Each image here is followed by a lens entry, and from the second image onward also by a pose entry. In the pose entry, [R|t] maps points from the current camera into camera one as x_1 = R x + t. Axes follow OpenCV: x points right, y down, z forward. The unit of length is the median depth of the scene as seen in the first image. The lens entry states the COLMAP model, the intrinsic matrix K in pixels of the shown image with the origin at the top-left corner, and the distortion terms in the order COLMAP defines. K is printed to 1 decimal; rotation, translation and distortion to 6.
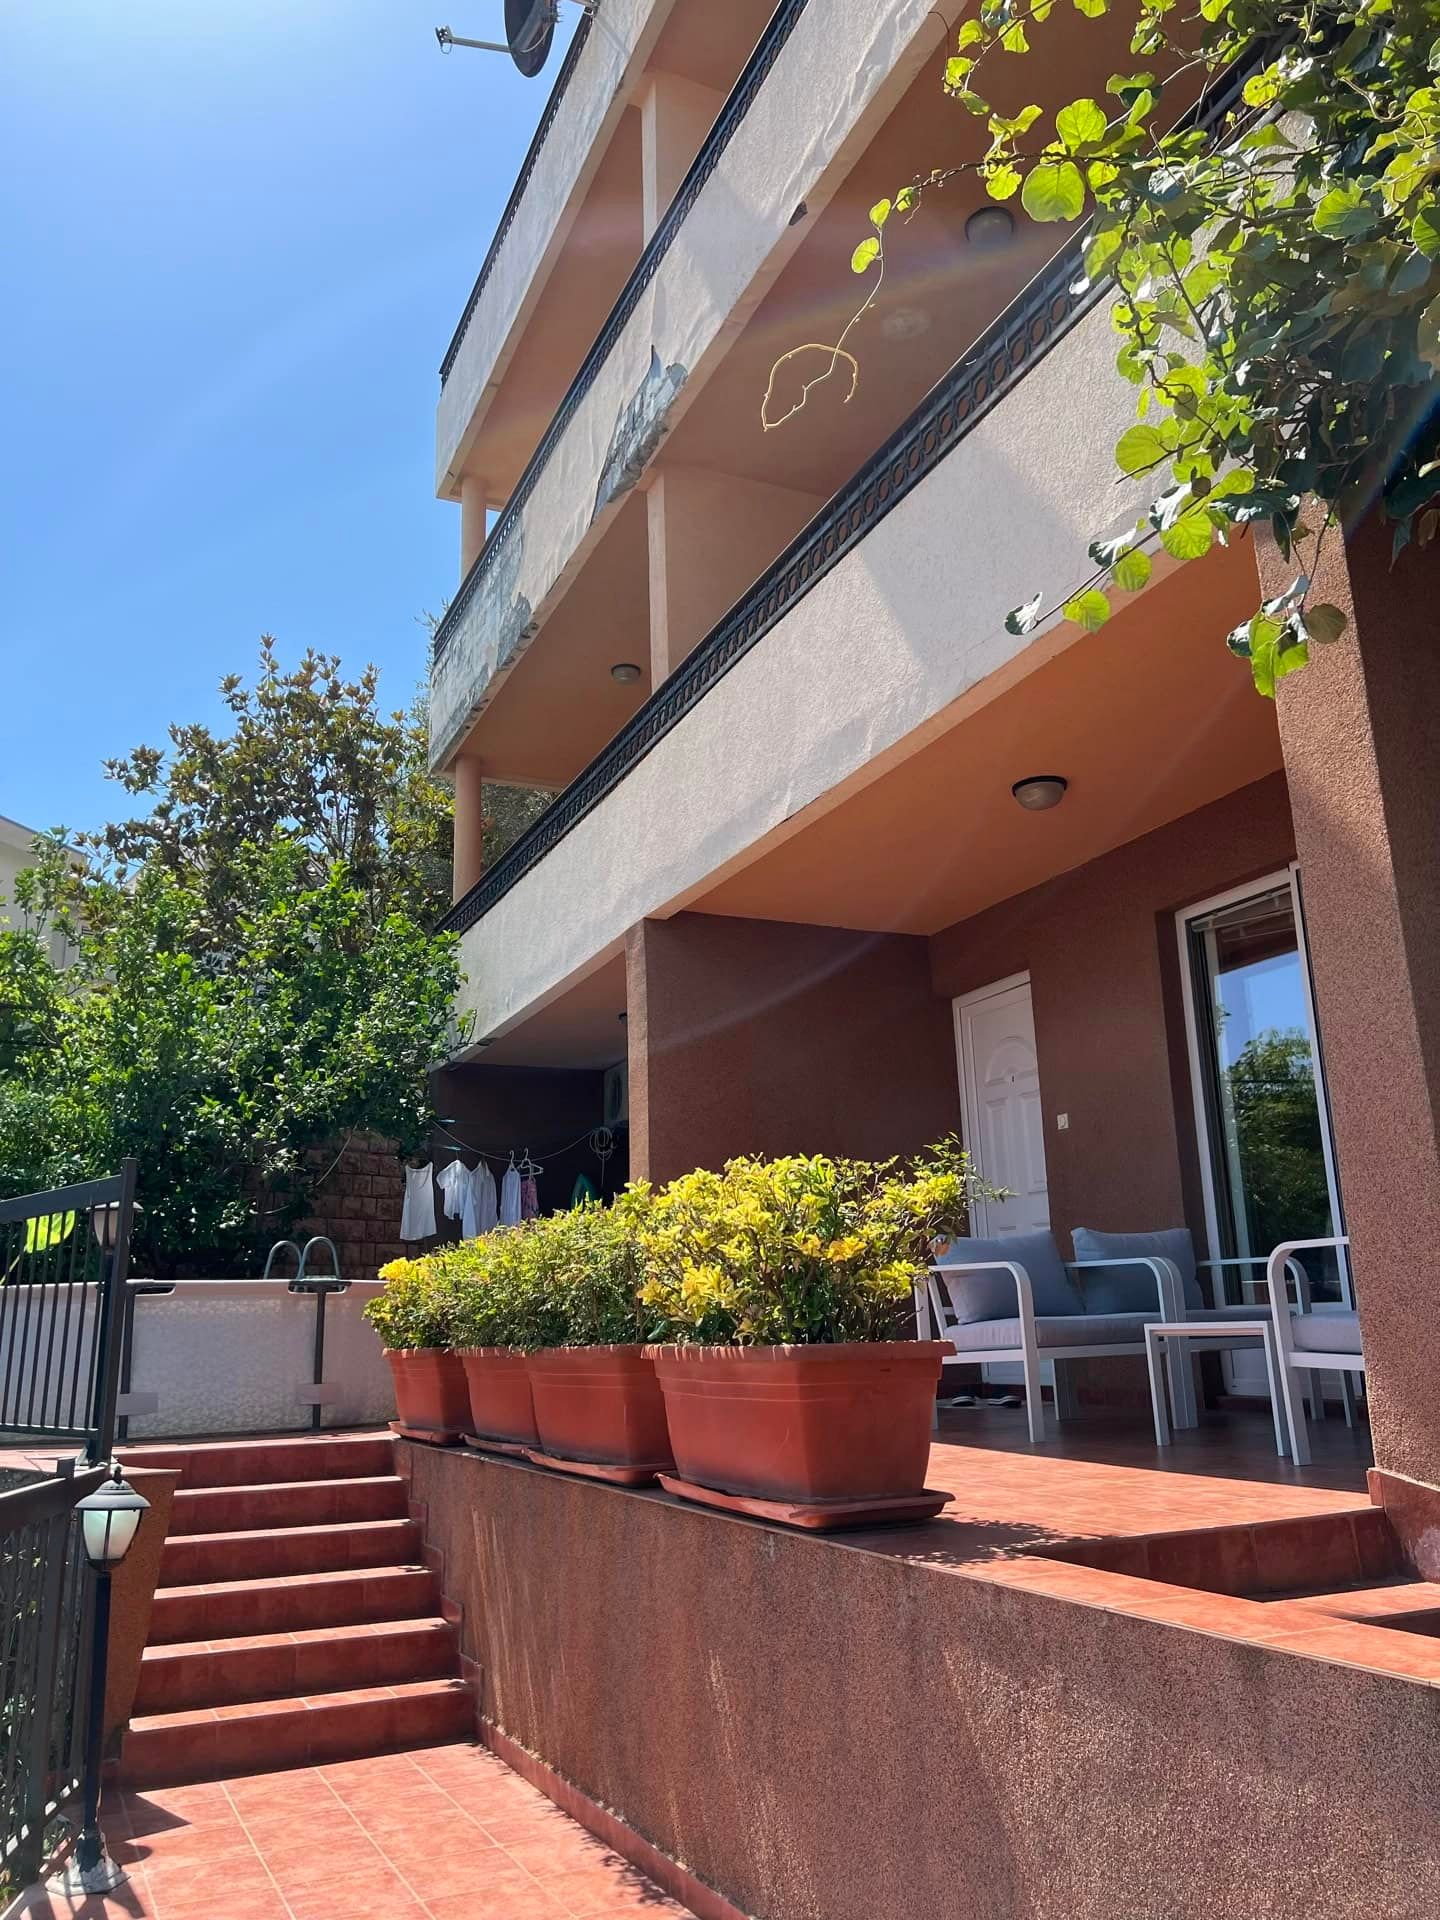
lens RADIAL K [[1416.4, 0, 708.1], [0, 1416.4, 986.4], [0, 0, 1]] dist [0.083046, -0.100692]
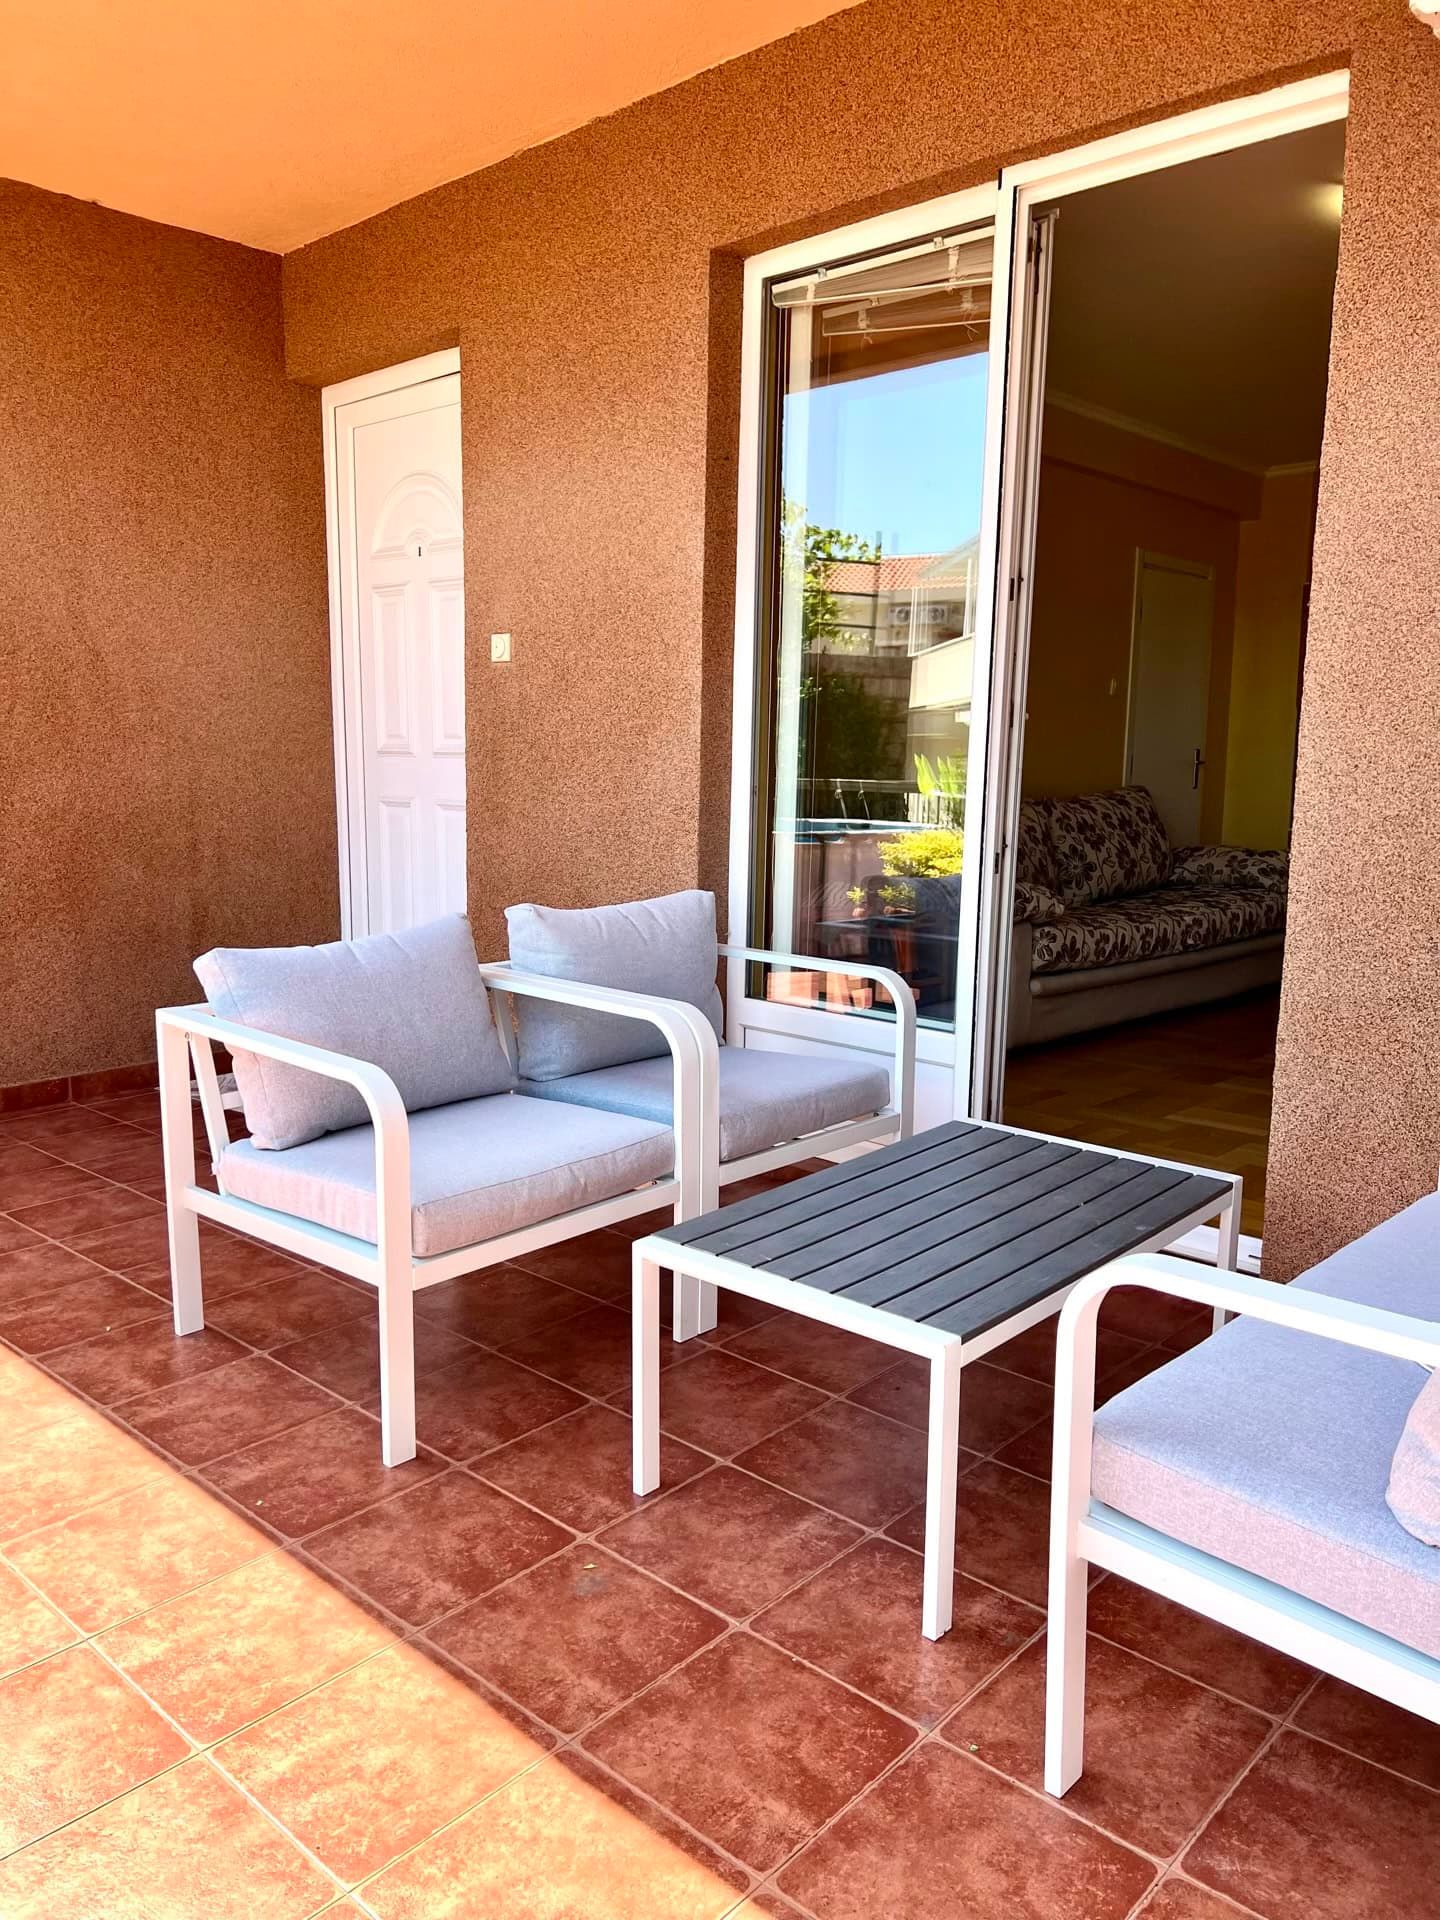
lens RADIAL K [[1416.4, 0, 708.1], [0, 1416.4, 986.4], [0, 0, 1]] dist [0.083046, -0.100692]
pose [[0.919583, -0.021114, 0.392329, 0.108617], [-0.130633, 0.925314, 0.355990, 0.007933], [-0.370544, -0.378613, 0.848145, 0.475530]]
